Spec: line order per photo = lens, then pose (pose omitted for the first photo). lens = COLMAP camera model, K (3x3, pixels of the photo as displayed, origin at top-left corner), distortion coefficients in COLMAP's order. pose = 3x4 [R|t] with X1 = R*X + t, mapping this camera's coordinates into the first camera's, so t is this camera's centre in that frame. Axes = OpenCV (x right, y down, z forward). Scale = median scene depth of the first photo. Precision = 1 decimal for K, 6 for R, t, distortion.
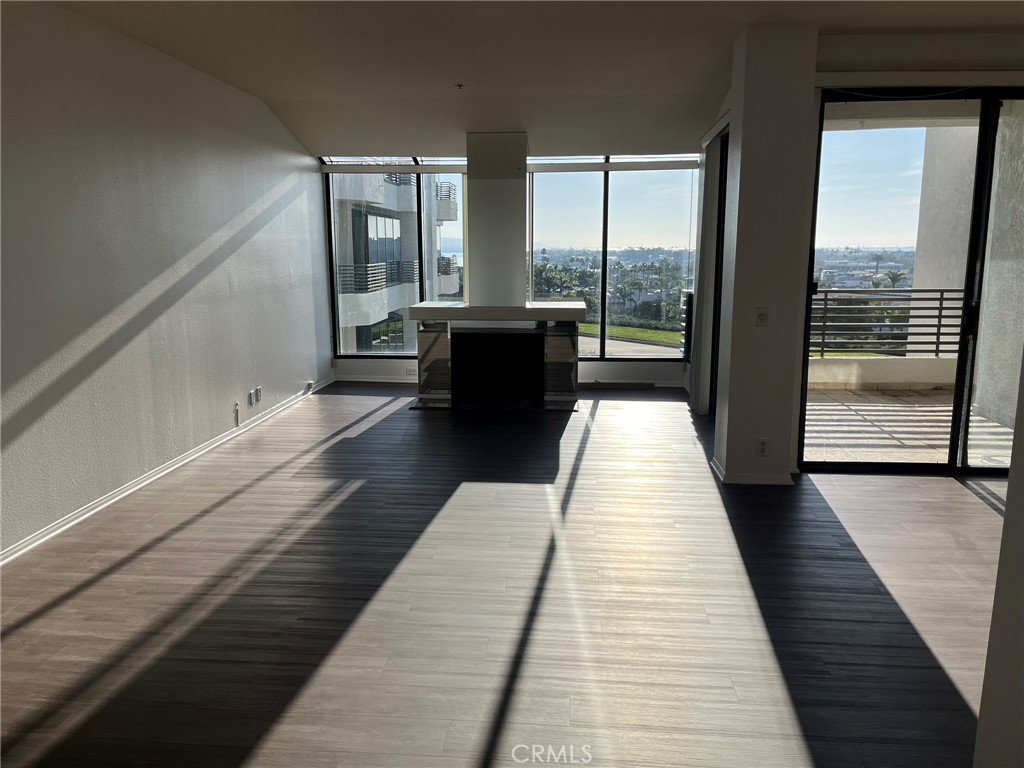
lens RADIAL K [[770.5, 0, 512.0], [0, 770.5, 384.0], [0, 0, 1]] dist [0.096106, -0.152373]
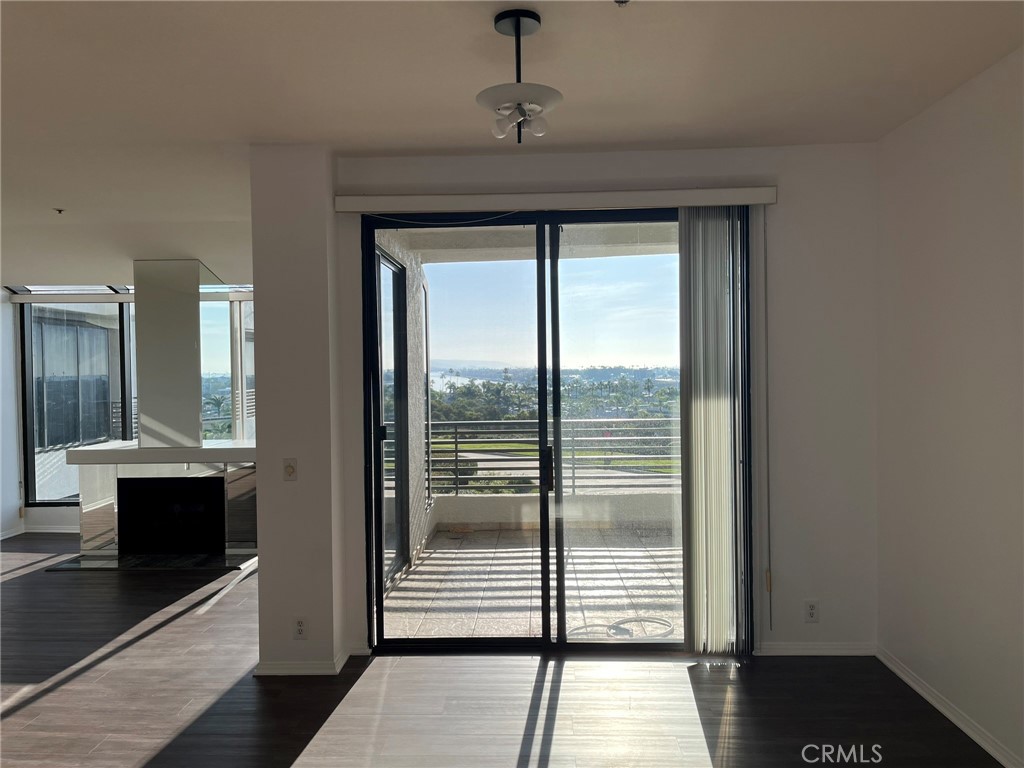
lens RADIAL K [[771.9, 0, 512.0], [0, 771.9, 384.0], [0, 0, 1]] dist [0.029968, 0.001002]
pose [[0.999064, -0.012009, 0.041563, 0.289918], [0.018191, 0.988253, -0.151742, -0.025206], [-0.039252, 0.152356, 0.987546, 0.077729]]
